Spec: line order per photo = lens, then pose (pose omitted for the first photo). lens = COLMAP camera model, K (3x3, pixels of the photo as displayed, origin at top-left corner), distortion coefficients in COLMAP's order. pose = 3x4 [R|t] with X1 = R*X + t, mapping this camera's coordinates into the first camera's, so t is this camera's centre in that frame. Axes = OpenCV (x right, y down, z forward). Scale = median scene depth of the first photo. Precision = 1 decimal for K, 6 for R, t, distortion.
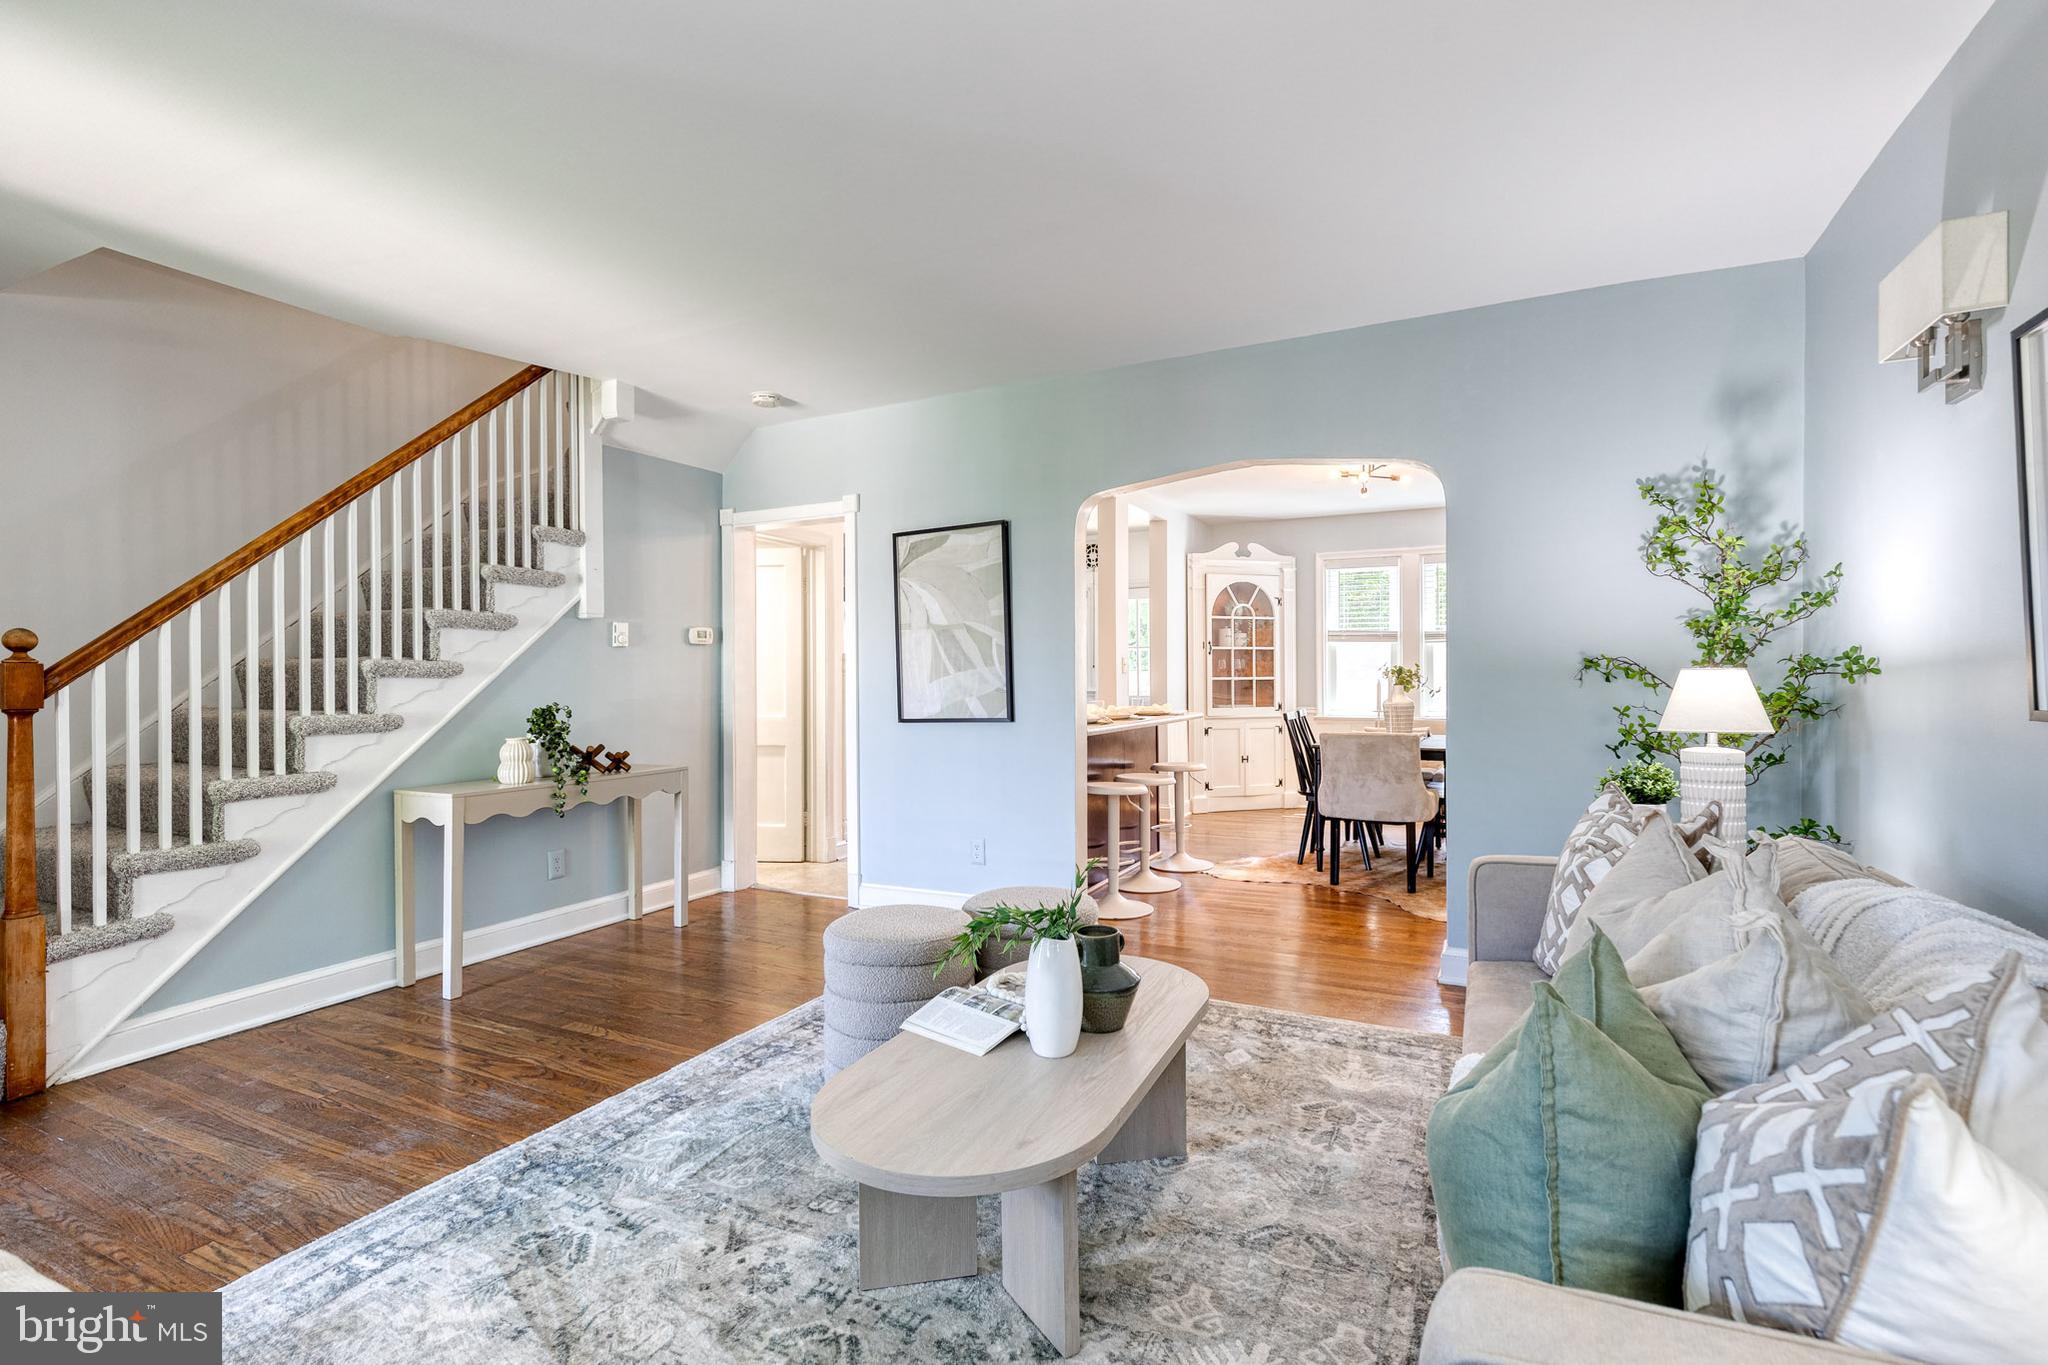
lens RADIAL K [[955.5, 0, 1024.0], [0, 955.5, 682.5], [0, 0, 1]] dist [0.015841, 0.000251]
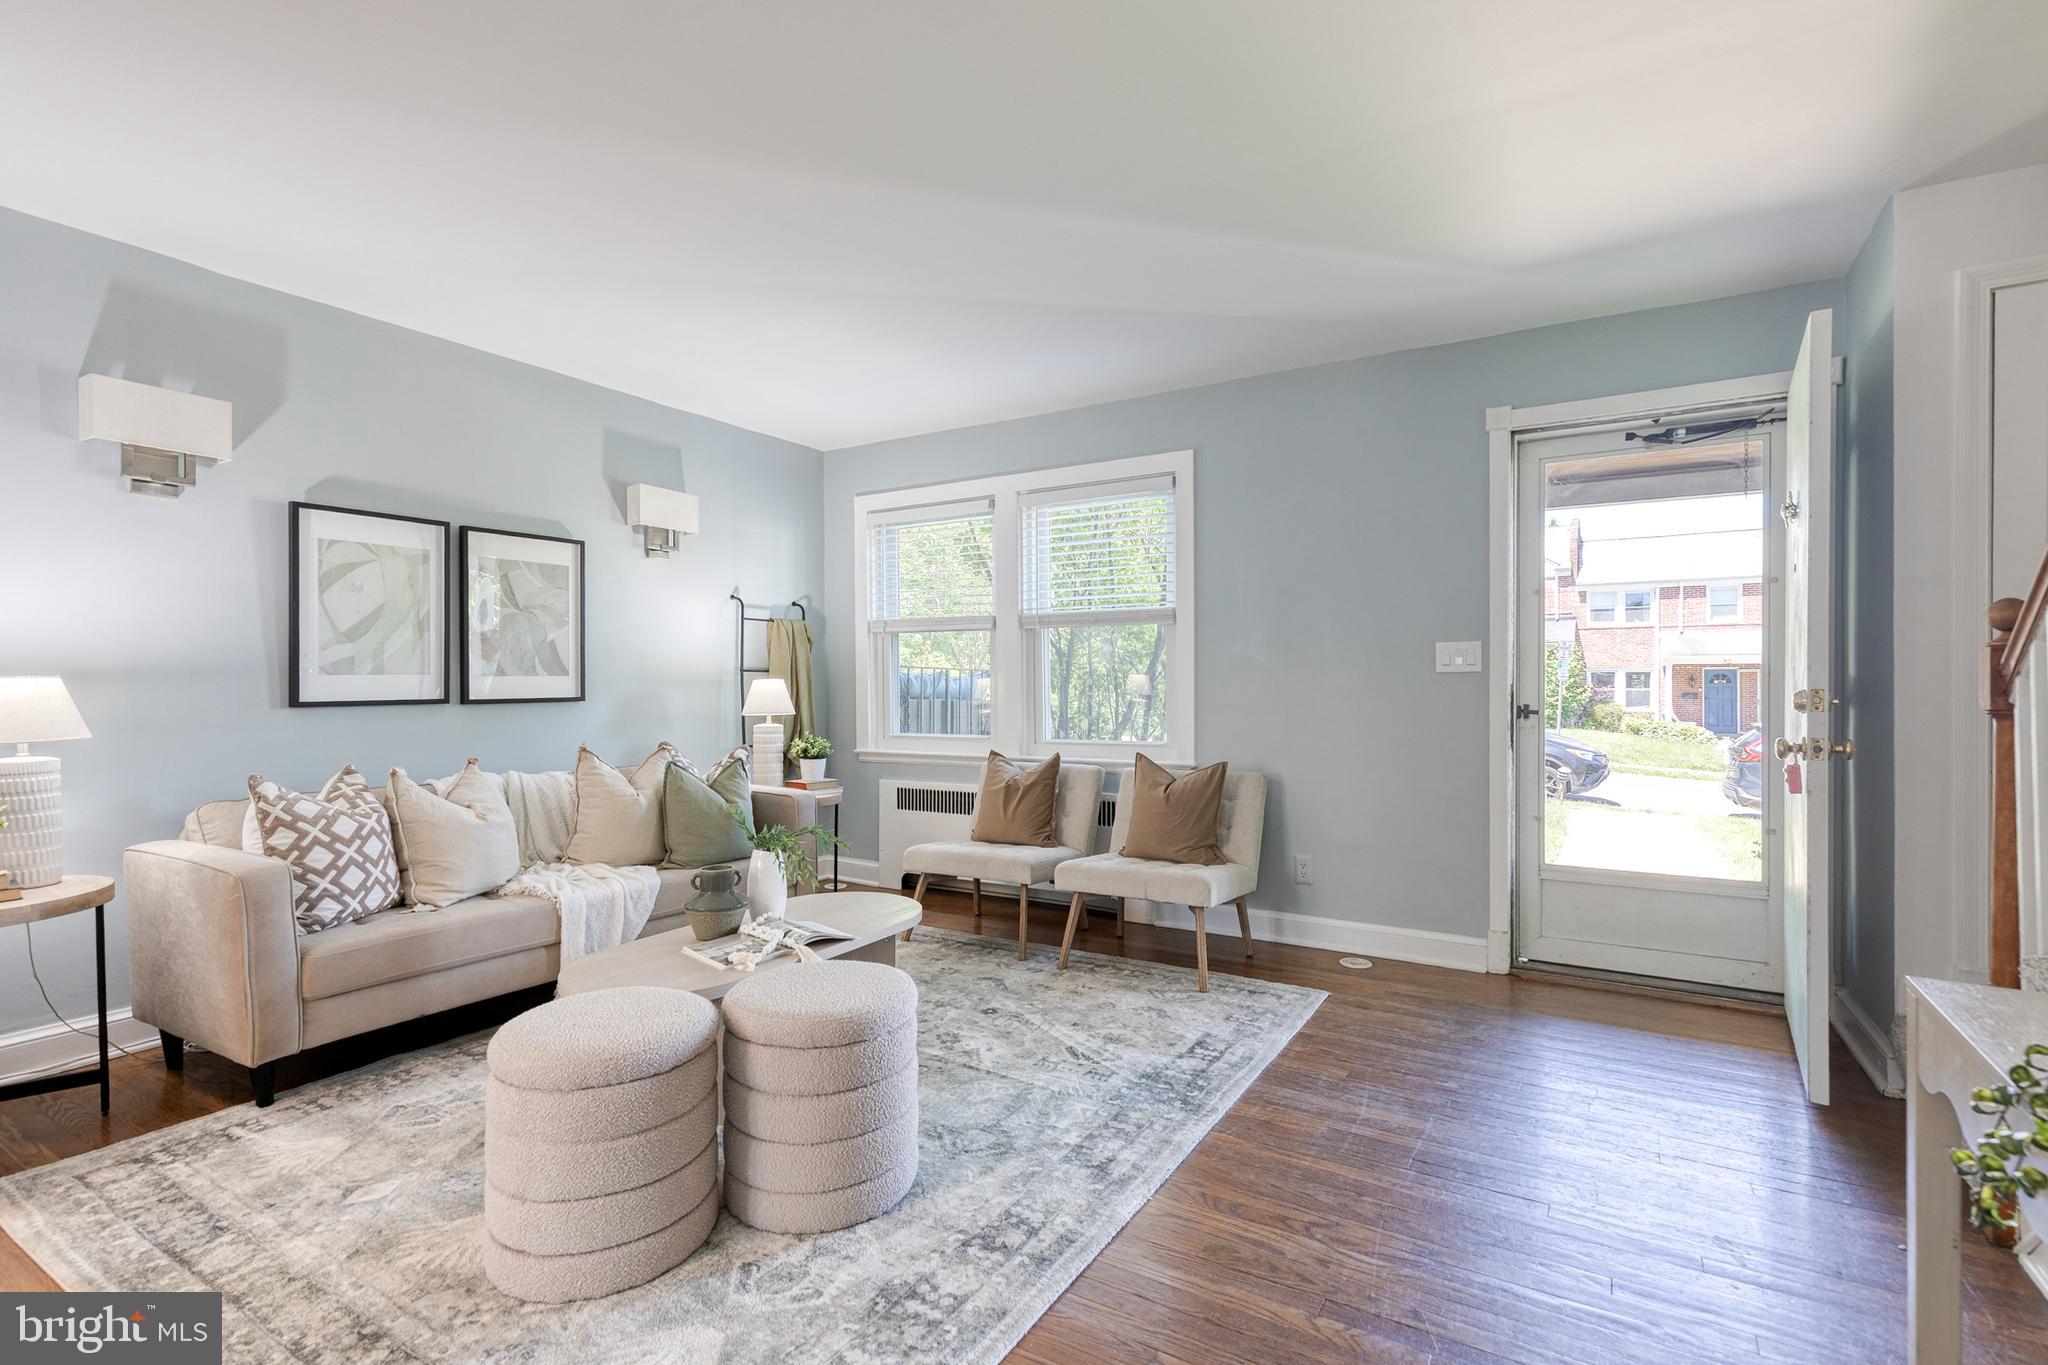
lens RADIAL K [[955.5, 0, 1024.0], [0, 955.5, 682.5], [0, 0, 1]] dist [0.015841, 0.000251]
pose [[-0.995750, 0.009838, 0.091575, -0.339276], [0.010292, 0.999937, 0.004489, -0.003828], [-0.091525, 0.005412, -0.995788, 1.626494]]
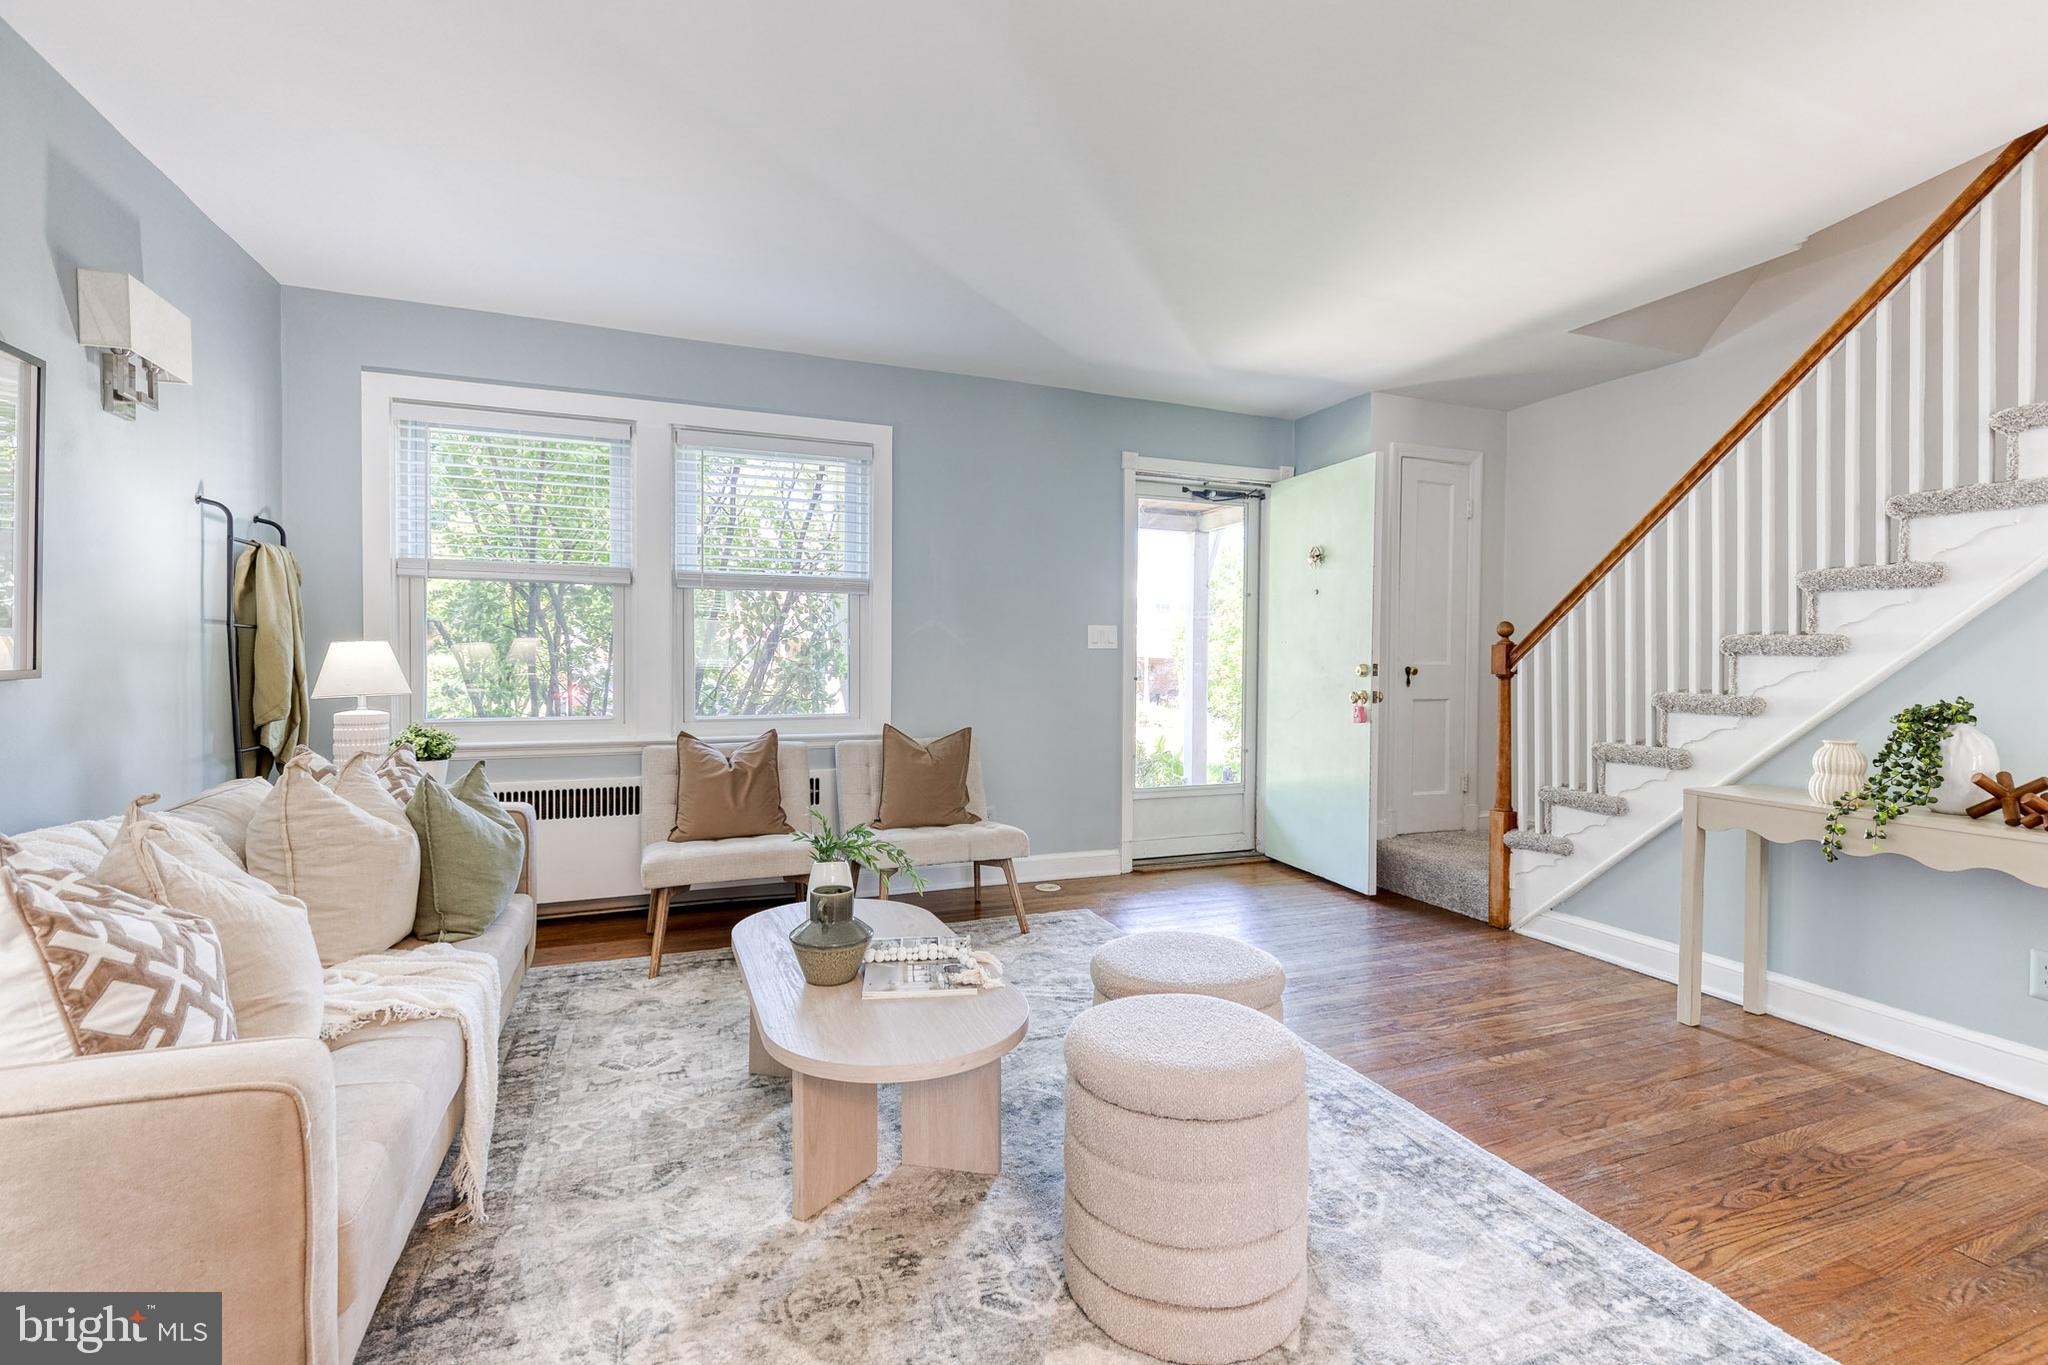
lens RADIAL K [[937.0, 0, 1060.6], [0, 937.0, 666.4], [0, 0, 1]] dist [0.002523, 0.000676]
pose [[-0.654669, 0.008694, -0.755866, 0.484422], [-0.009878, 0.999750, 0.020054, -0.006898], [0.755851, 0.020595, -0.654419, 1.307053]]
